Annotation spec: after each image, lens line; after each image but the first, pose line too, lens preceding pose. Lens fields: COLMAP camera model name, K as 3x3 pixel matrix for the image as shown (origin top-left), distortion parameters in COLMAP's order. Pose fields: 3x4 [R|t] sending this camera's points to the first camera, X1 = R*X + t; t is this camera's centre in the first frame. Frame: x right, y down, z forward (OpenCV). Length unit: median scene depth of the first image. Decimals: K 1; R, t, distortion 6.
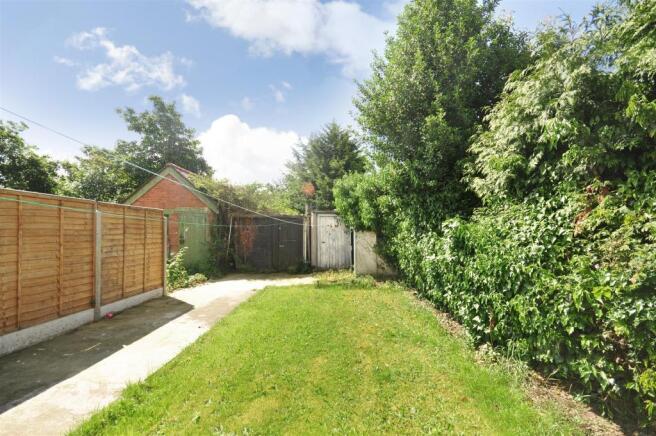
lens RADIAL K [[298.0, 0, 327.8], [0, 298.0, 217.3], [0, 0, 1]] dist [-0.012298, -0.003900]
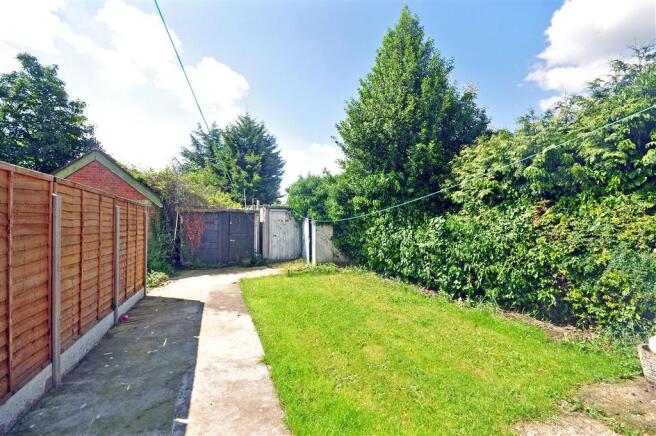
lens RADIAL K [[298.0, 0, 325.4], [0, 298.0, 219.7], [0, 0, 1]] dist [-0.012298, -0.003900]
pose [[0.918893, 0.001335, 0.394504, -0.741537], [-0.013286, 0.999532, 0.027563, -0.016198], [-0.394282, -0.030568, 0.918481, -0.143573]]
